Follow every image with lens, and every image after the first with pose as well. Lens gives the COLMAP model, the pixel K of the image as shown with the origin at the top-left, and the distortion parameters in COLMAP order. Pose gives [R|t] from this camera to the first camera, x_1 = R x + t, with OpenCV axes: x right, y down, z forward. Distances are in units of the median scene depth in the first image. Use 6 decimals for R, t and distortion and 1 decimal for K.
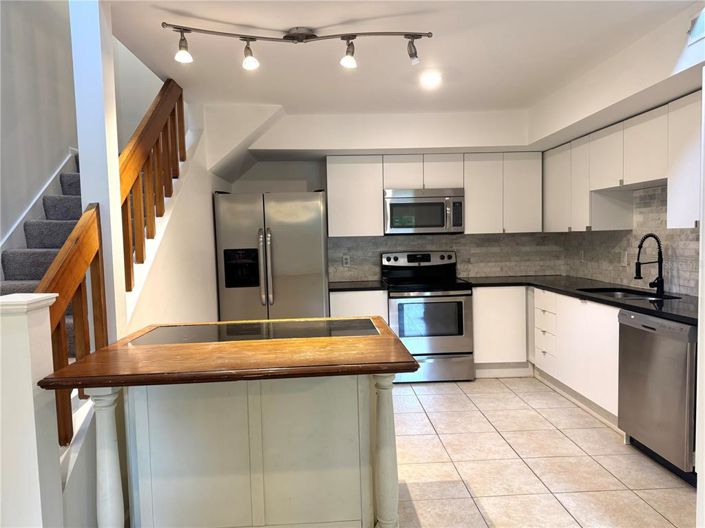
lens RADIAL K [[488.4, 0, 352.5], [0, 488.4, 264.0], [0, 0, 1]] dist [0.035294, -0.005361]
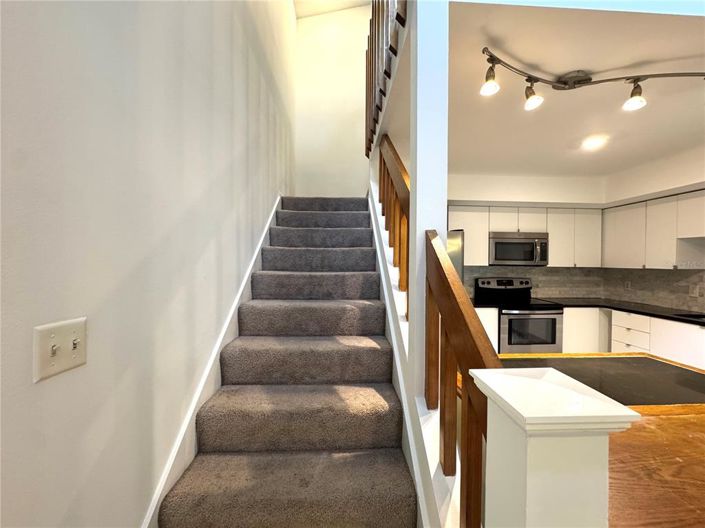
lens RADIAL K [[280.0, 0, 352.5], [0, 280.0, 264.0], [0, 0, 1]] dist [-0.000499, 0.000095]
pose [[0.999384, 0.033795, 0.009460, -0.316958], [-0.033345, 0.998464, -0.044242, -0.016797], [-0.010941, 0.043899, 0.998976, 0.236439]]
